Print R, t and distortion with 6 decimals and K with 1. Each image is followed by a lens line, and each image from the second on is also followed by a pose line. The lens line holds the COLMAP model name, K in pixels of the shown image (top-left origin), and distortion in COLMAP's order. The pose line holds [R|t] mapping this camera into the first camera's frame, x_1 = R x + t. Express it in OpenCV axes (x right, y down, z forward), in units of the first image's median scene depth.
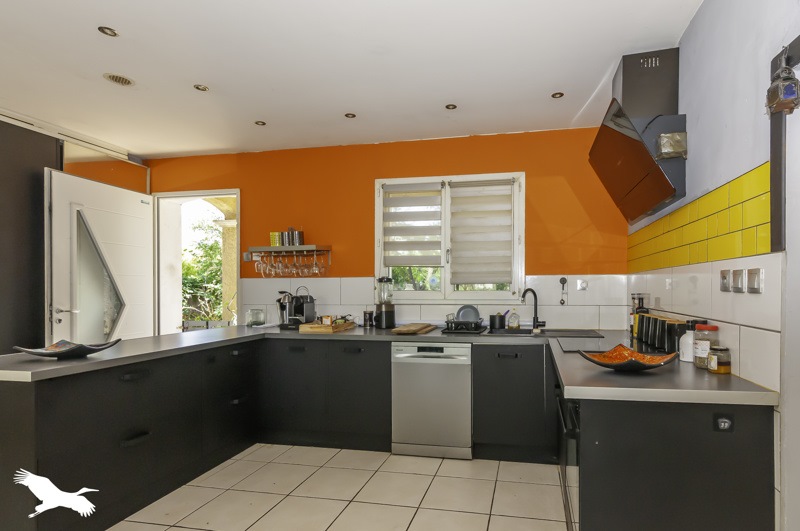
lens RADIAL K [[400.3, 0, 461.8], [0, 400.3, 289.5], [0, 0, 1]] dist [0.018373, 0.000349]
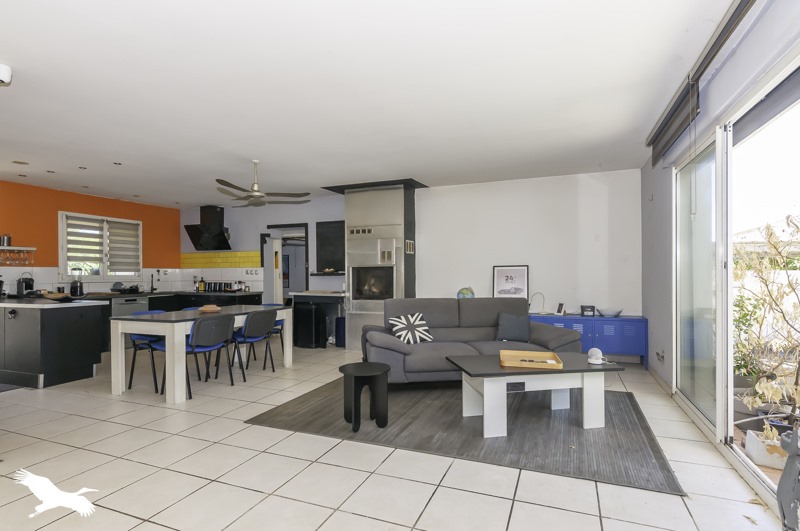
lens RADIAL K [[400.3, 0, 404.3], [0, 400.3, 271.3], [0, 0, 1]] dist [0.018373, 0.000349]
pose [[0.203988, 0.009125, 0.978931, -1.687977], [0.006906, 0.999918, -0.010759, 0.015052], [-0.978949, 0.008955, 0.203908, -0.842701]]
